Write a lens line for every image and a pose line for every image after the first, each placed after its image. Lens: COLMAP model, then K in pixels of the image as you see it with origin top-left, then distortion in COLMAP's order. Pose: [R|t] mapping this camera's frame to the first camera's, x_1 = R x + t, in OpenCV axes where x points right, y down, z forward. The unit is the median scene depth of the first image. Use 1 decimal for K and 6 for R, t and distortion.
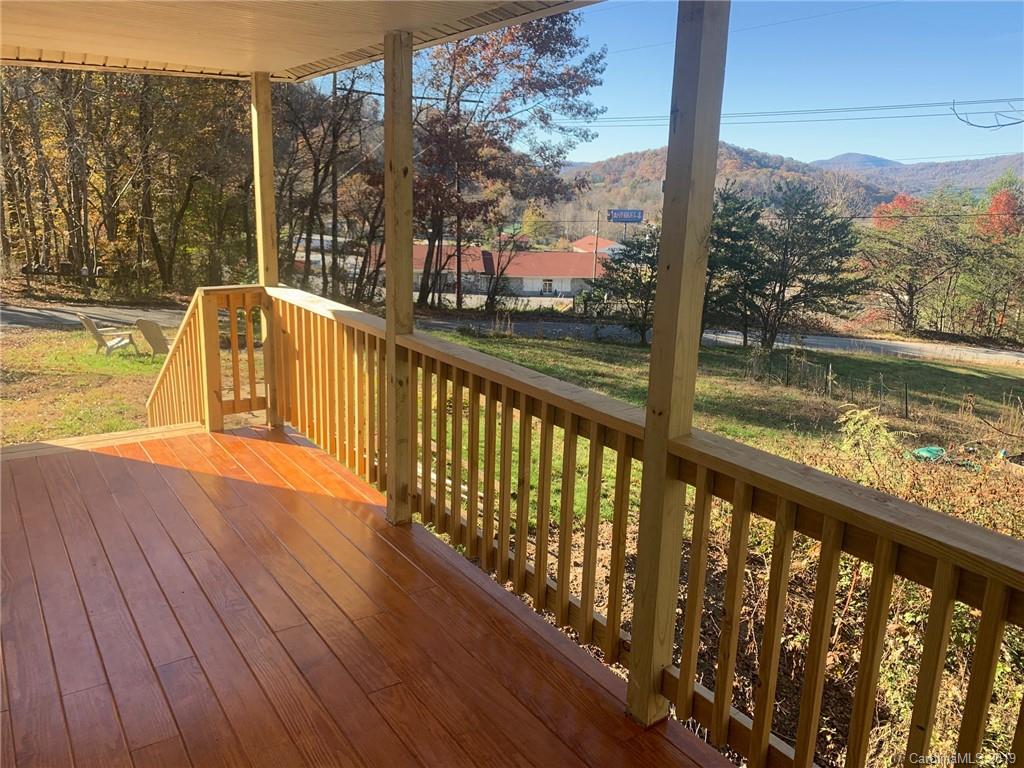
lens RADIAL K [[823.8, 0, 475.4], [0, 823.8, 386.5], [0, 0, 1]] dist [0.041483, -0.047223]
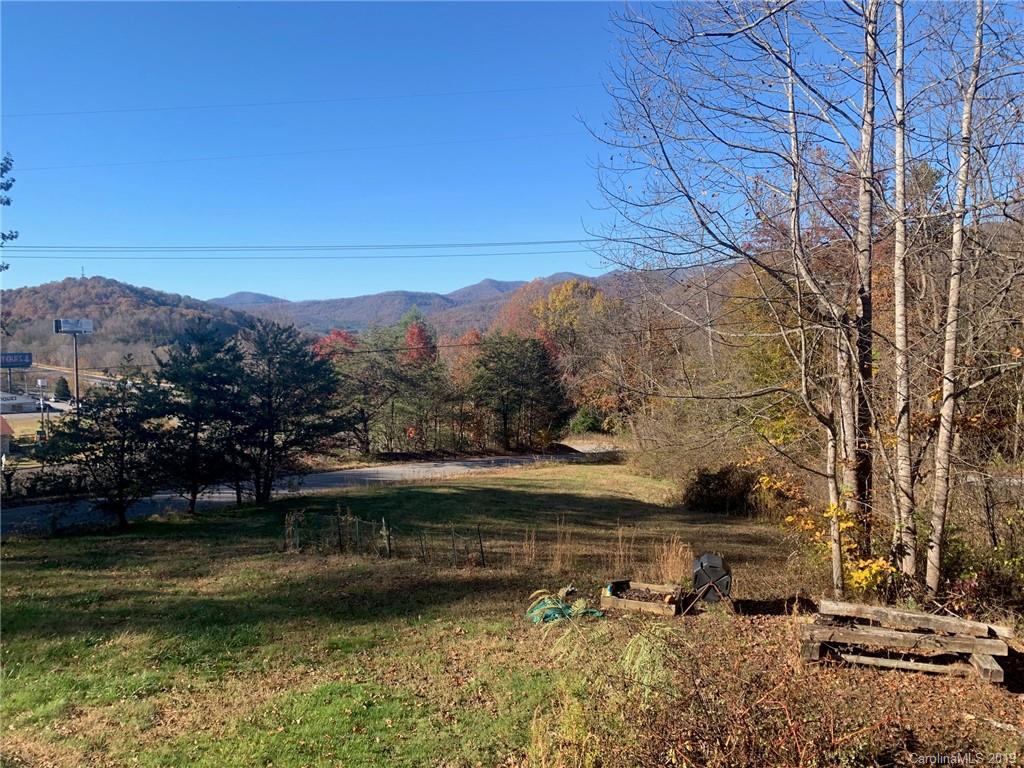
lens RADIAL K [[809.7, 0, 509.4], [0, 809.7, 376.9], [0, 0, 1]] dist [0.094597, -0.140681]
pose [[0.741735, -0.069384, 0.667094, -0.021484], [0.181823, 0.978190, -0.100426, -0.031052], [-0.645577, 0.195783, 0.738173, 0.117338]]
